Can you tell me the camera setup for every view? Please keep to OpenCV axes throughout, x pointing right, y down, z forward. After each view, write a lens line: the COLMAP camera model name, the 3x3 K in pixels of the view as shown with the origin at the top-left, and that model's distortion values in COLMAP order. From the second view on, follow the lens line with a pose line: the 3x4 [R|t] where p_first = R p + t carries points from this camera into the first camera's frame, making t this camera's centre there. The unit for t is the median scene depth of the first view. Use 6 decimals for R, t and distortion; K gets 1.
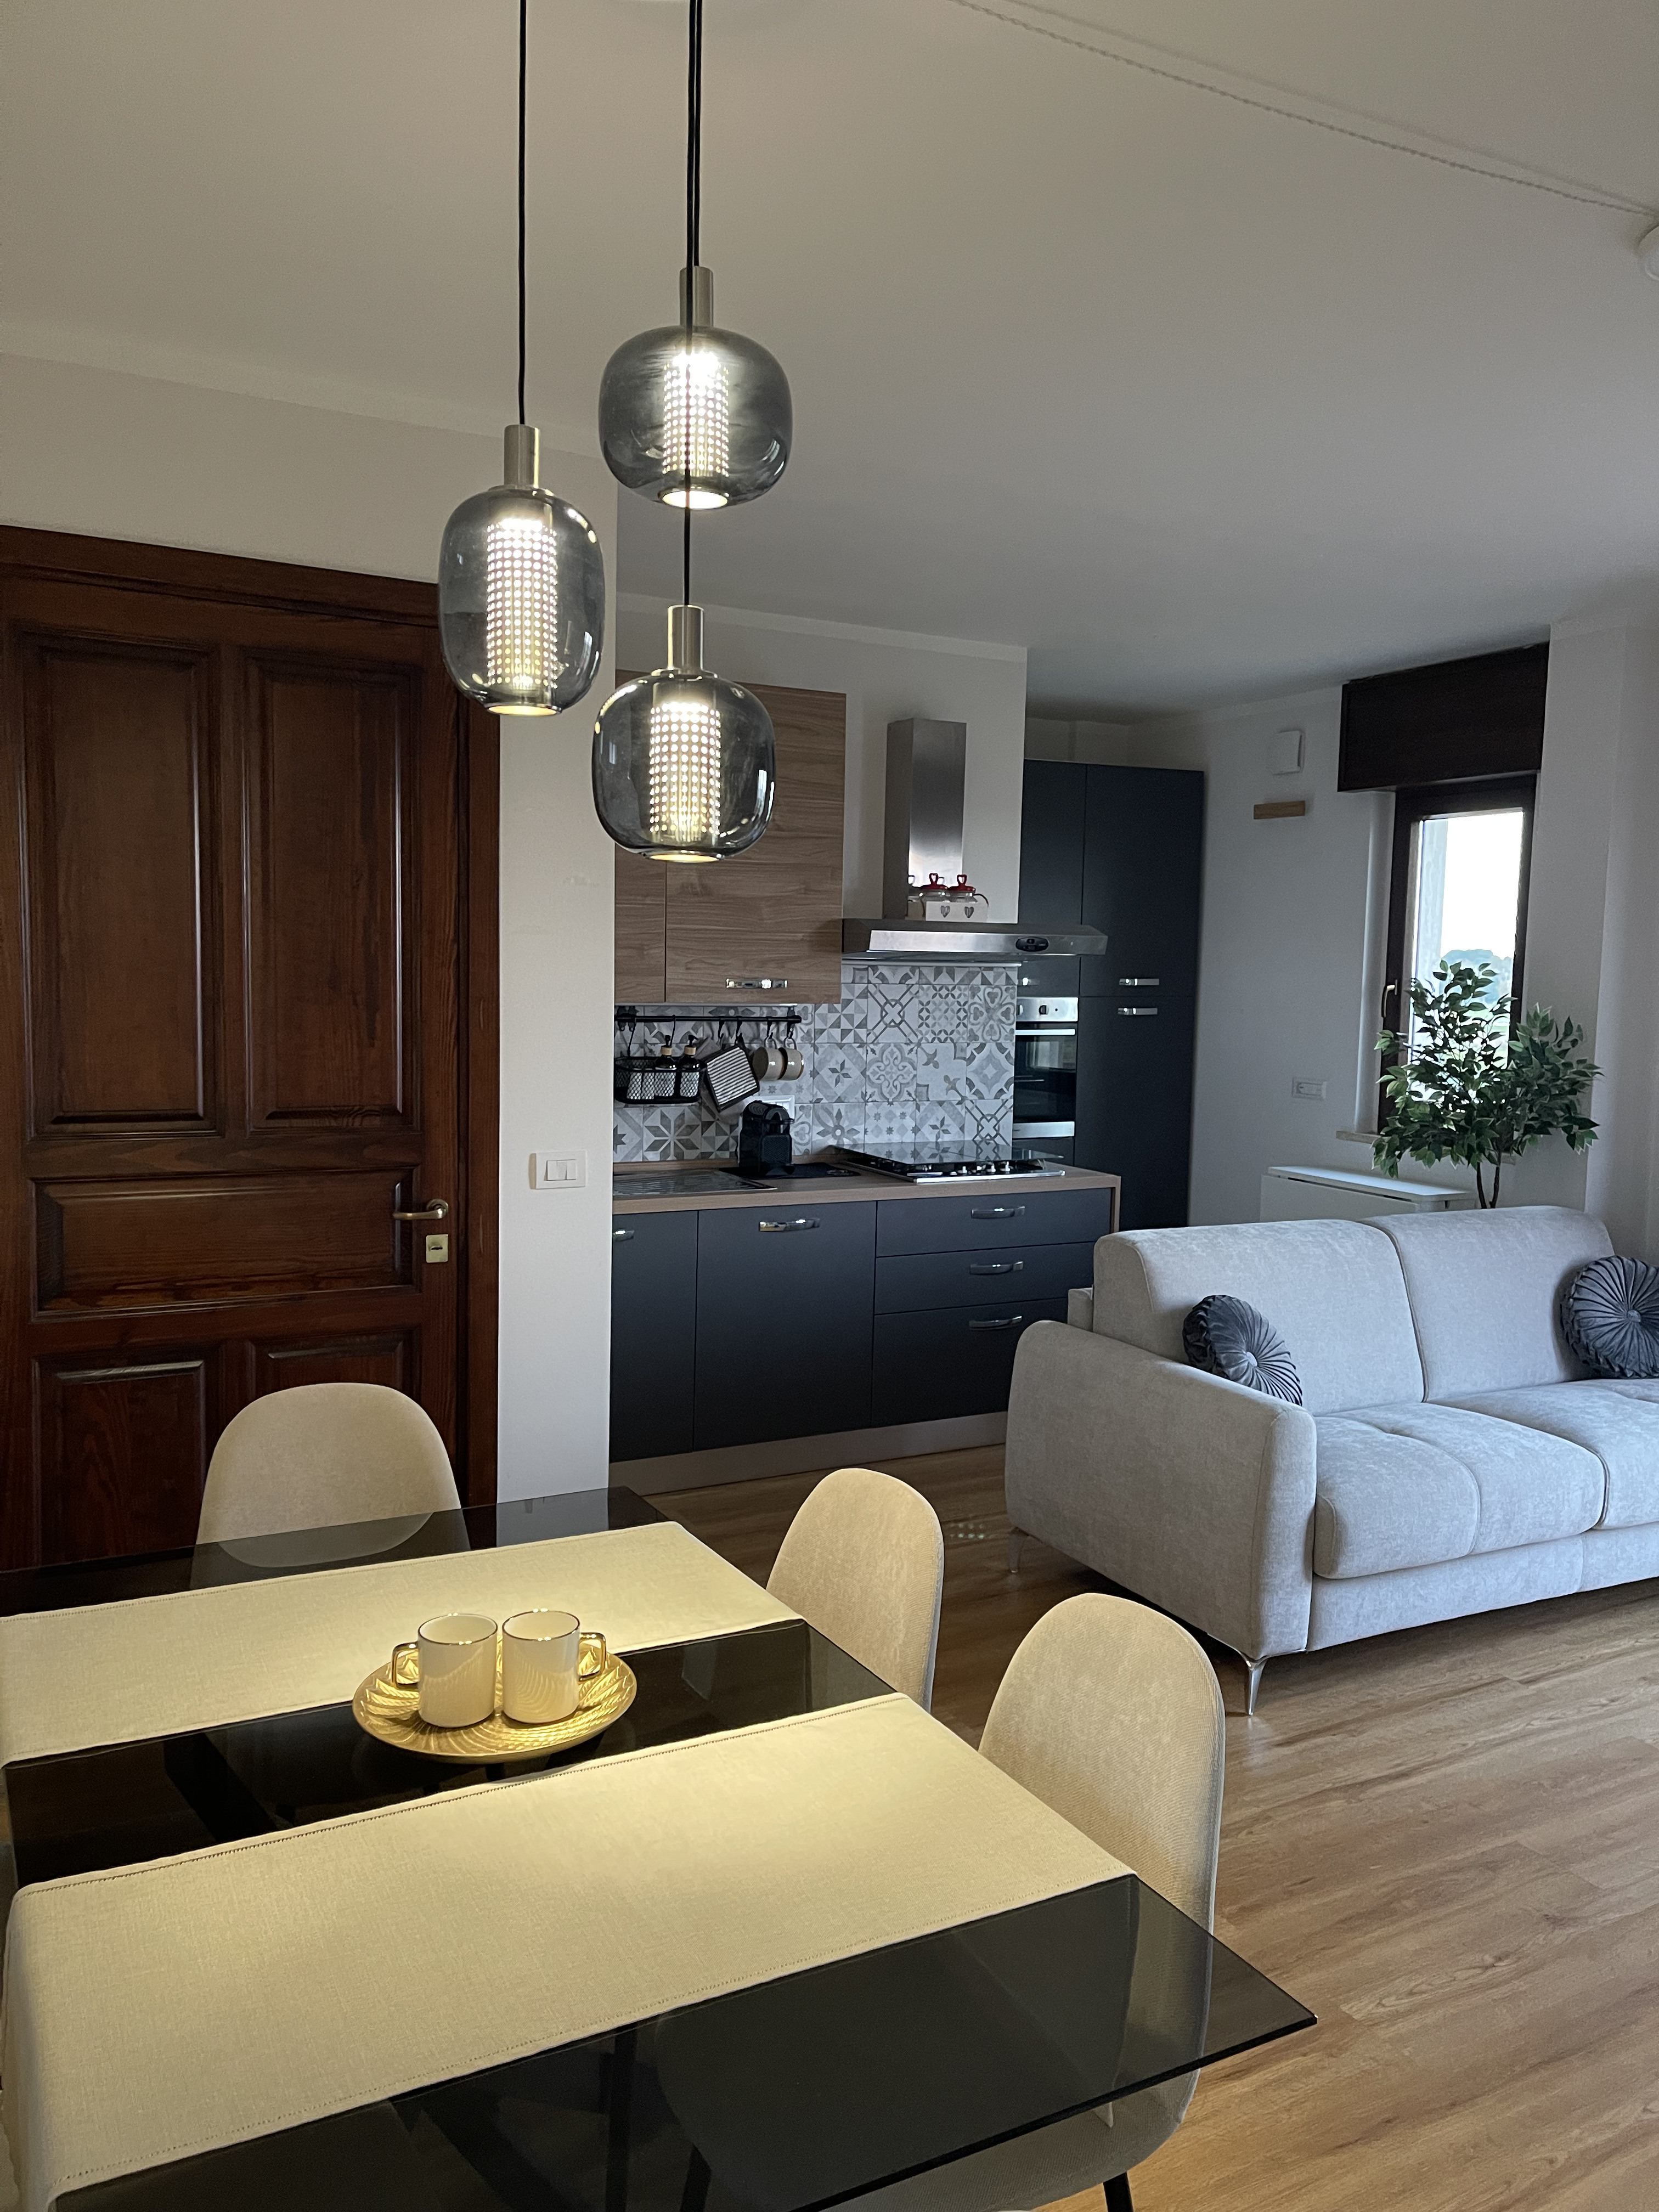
lens RADIAL K [[1661.1, 0, 818.4], [0, 1661.1, 1116.8], [0, 0, 1]] dist [0.029578, -0.003582]
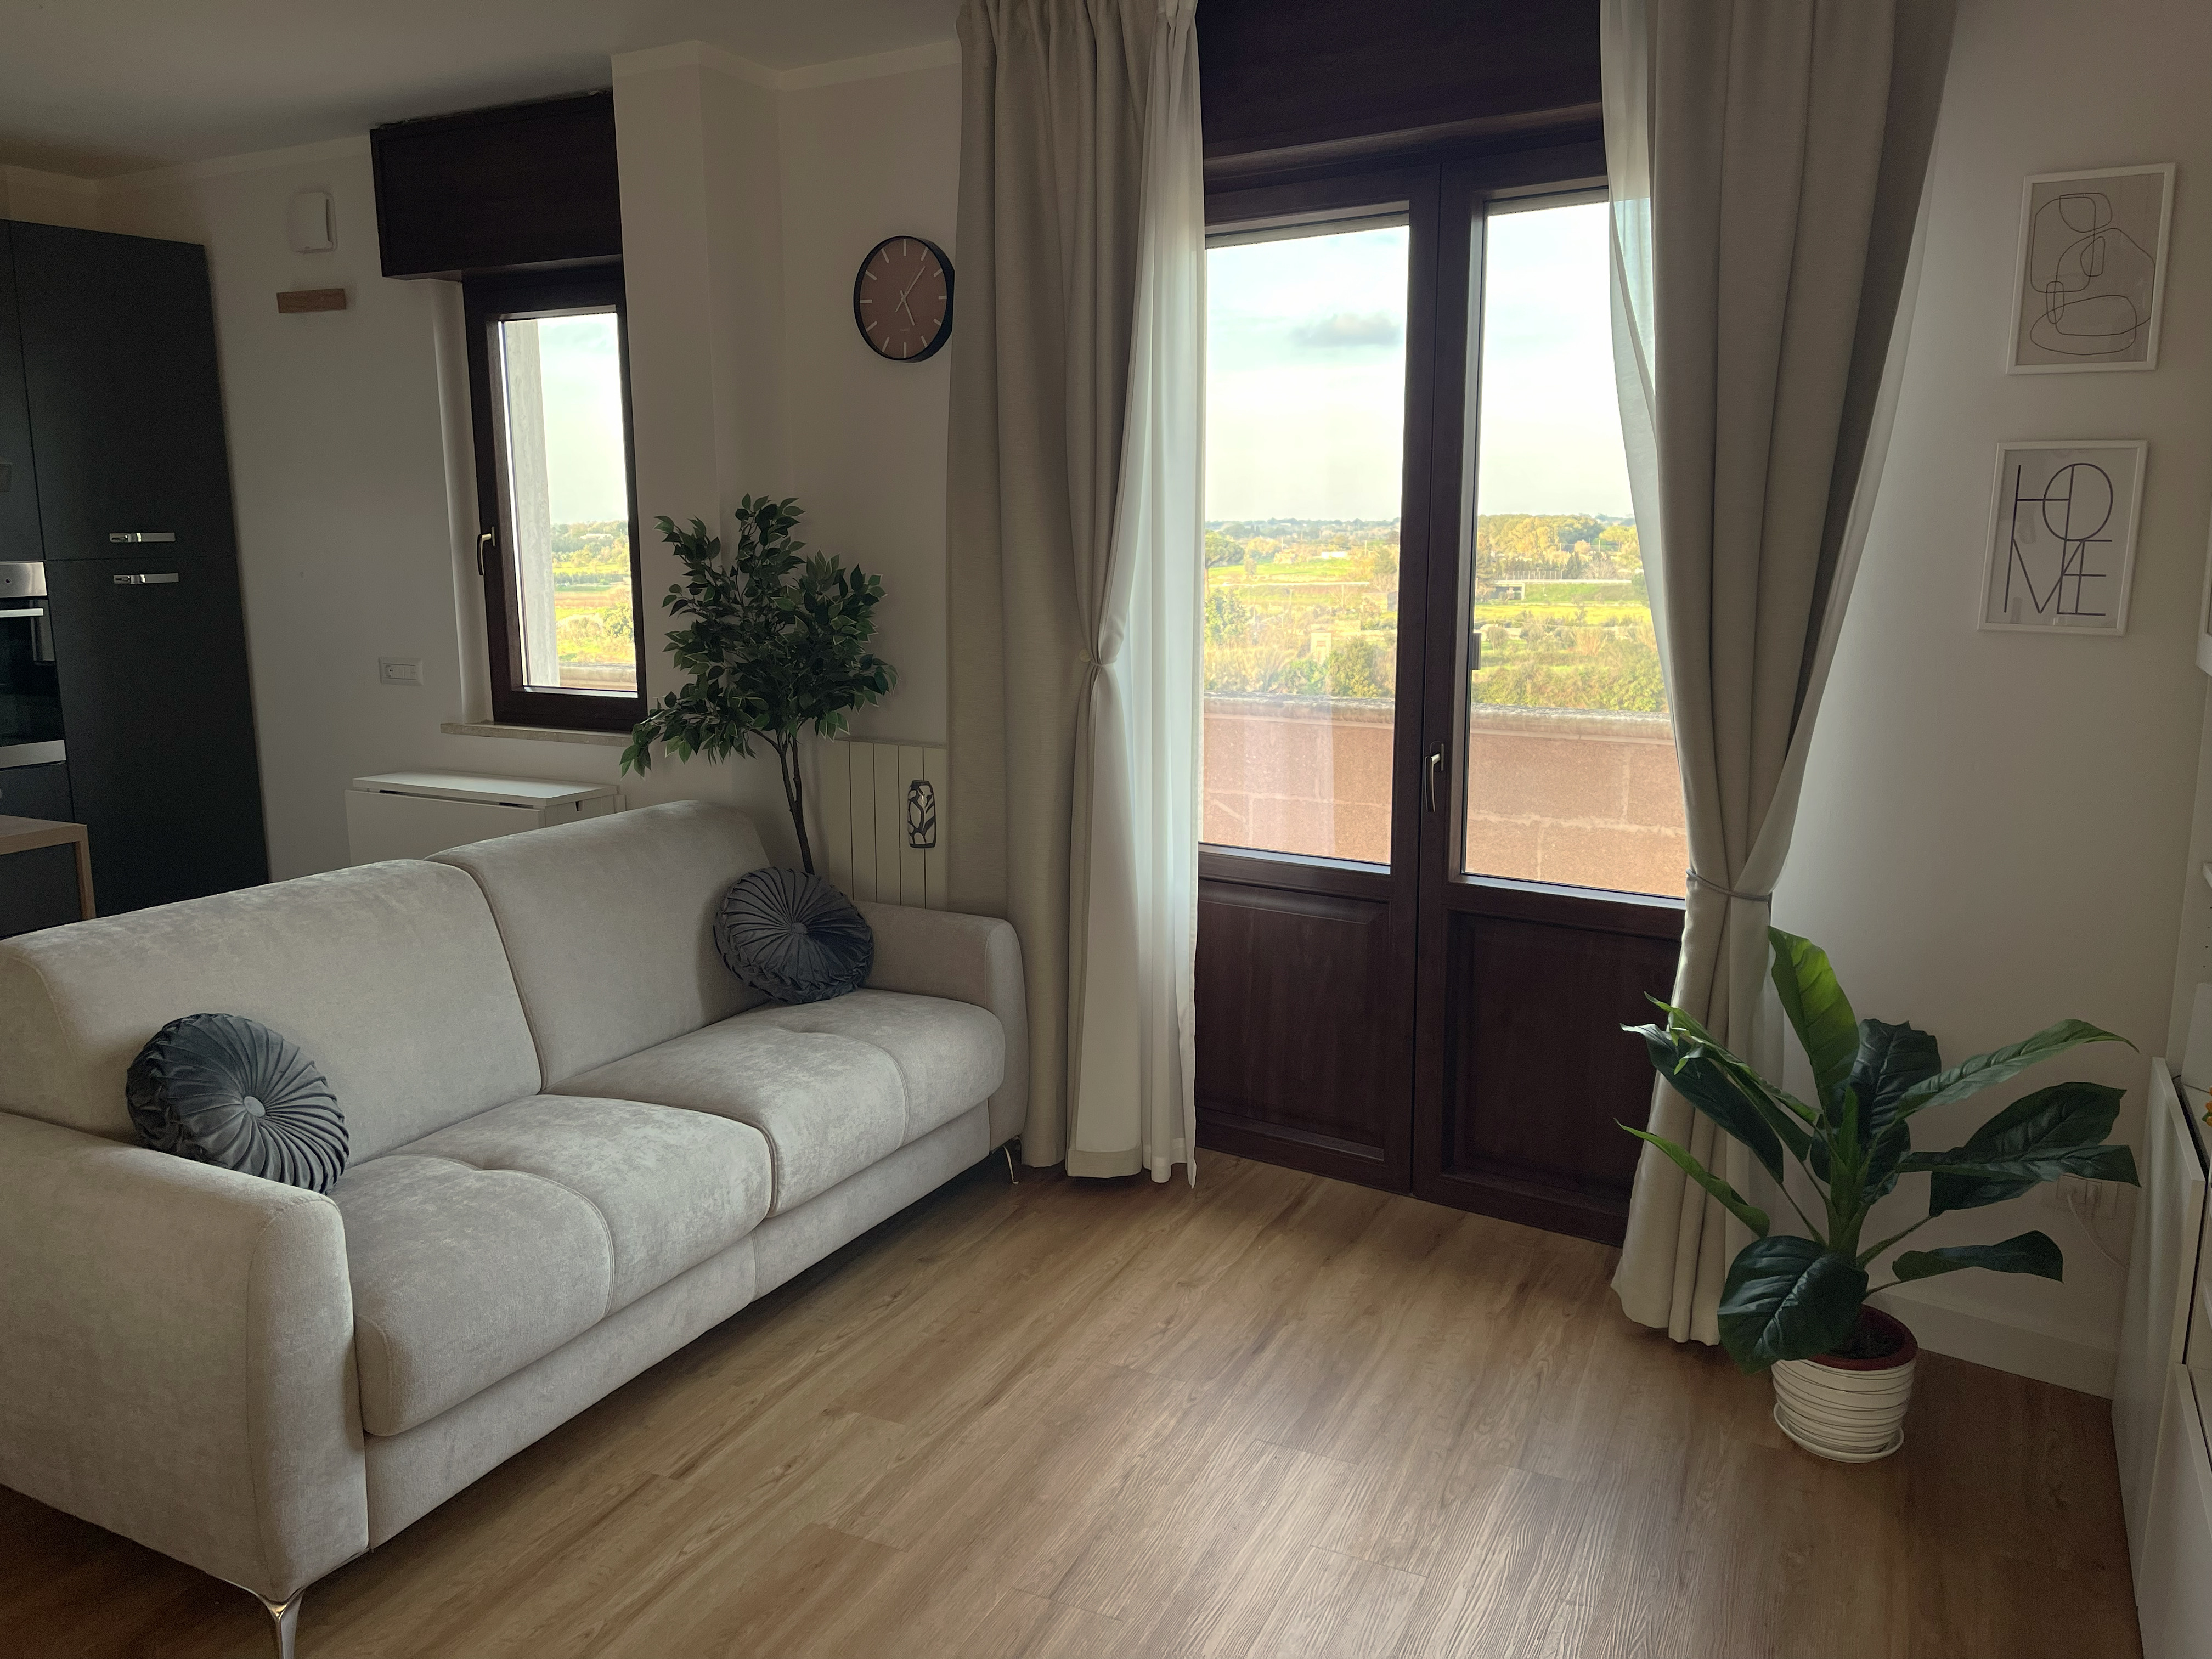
lens RADIAL K [[1661.1, 0, 1102.5], [0, 1661.1, 833.7], [0, 0, 1]] dist [0.029578, -0.003582]
pose [[0.805207, -0.127670, 0.579087, 0.092623], [0.075814, 0.990698, 0.112999, -0.004499], [-0.588127, -0.047085, 0.807397, 0.164284]]
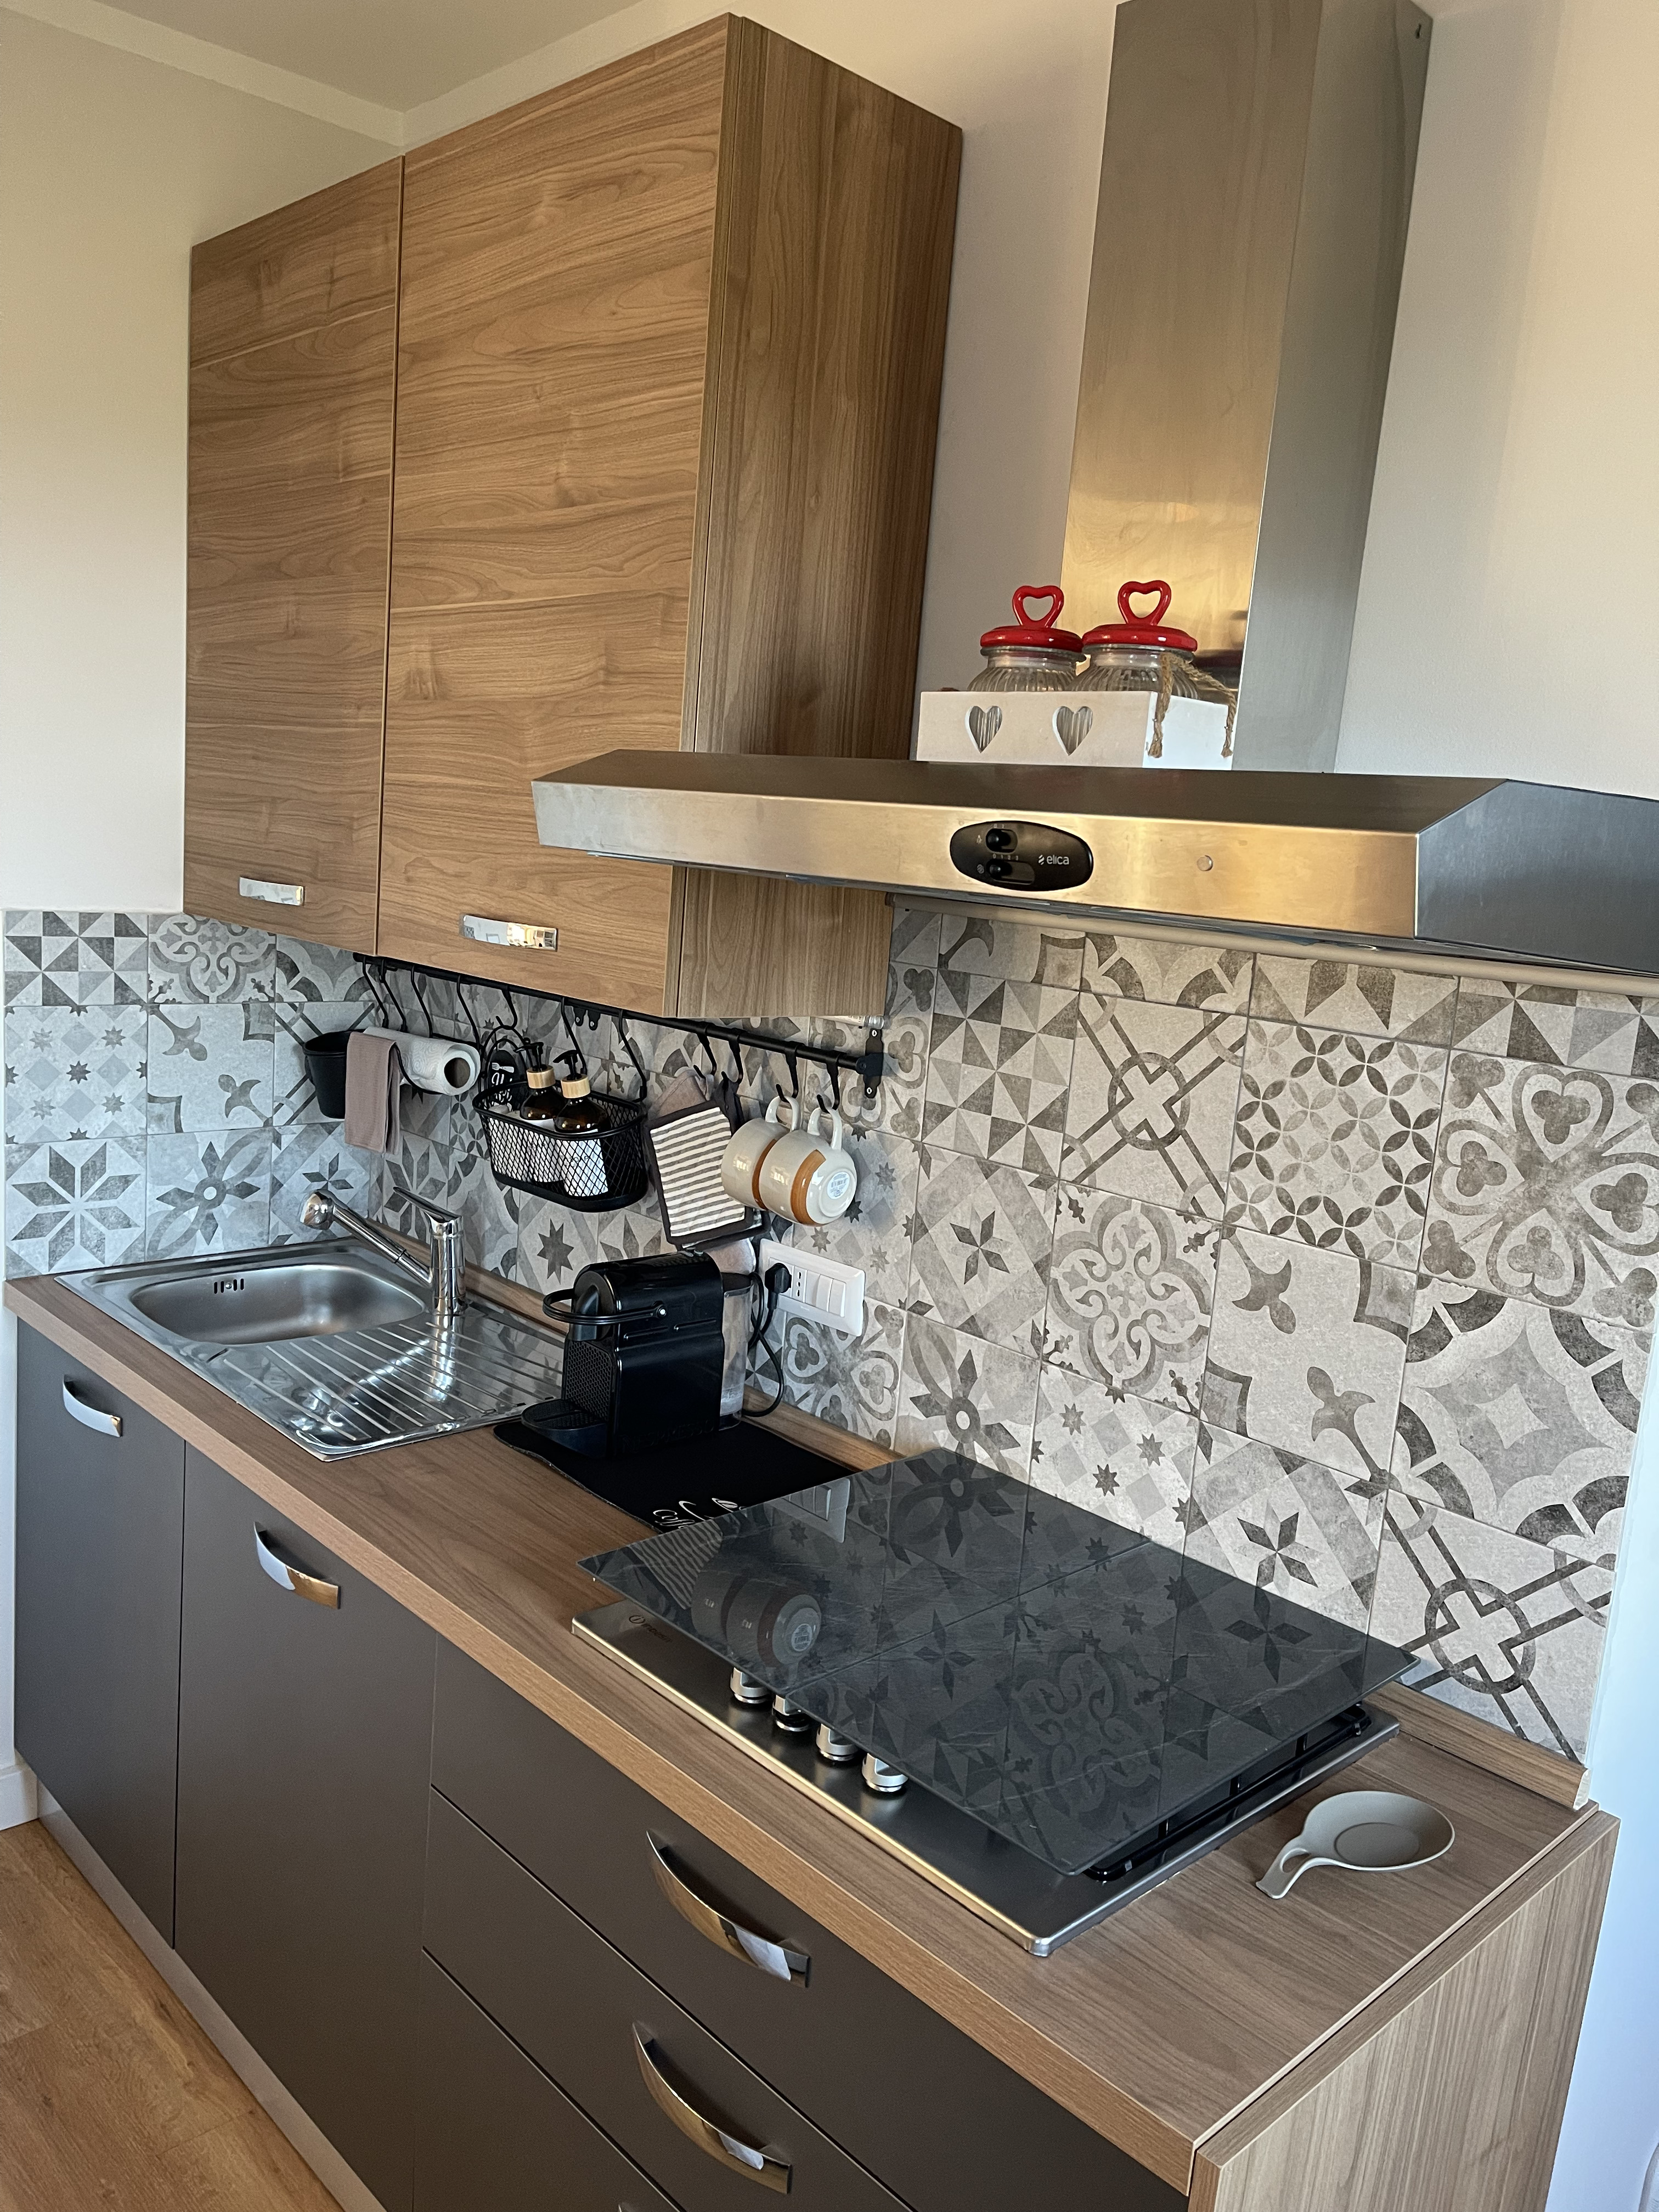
lens RADIAL K [[1661.1, 0, 826.5], [0, 1661.1, 1102.9], [0, 0, 1]] dist [0.029578, -0.003582]
pose [[0.269669, 0.158751, -0.949777, 0.321690], [-0.162090, 0.979727, 0.117736, -0.090712], [0.949213, 0.122199, 0.289934, 0.890831]]
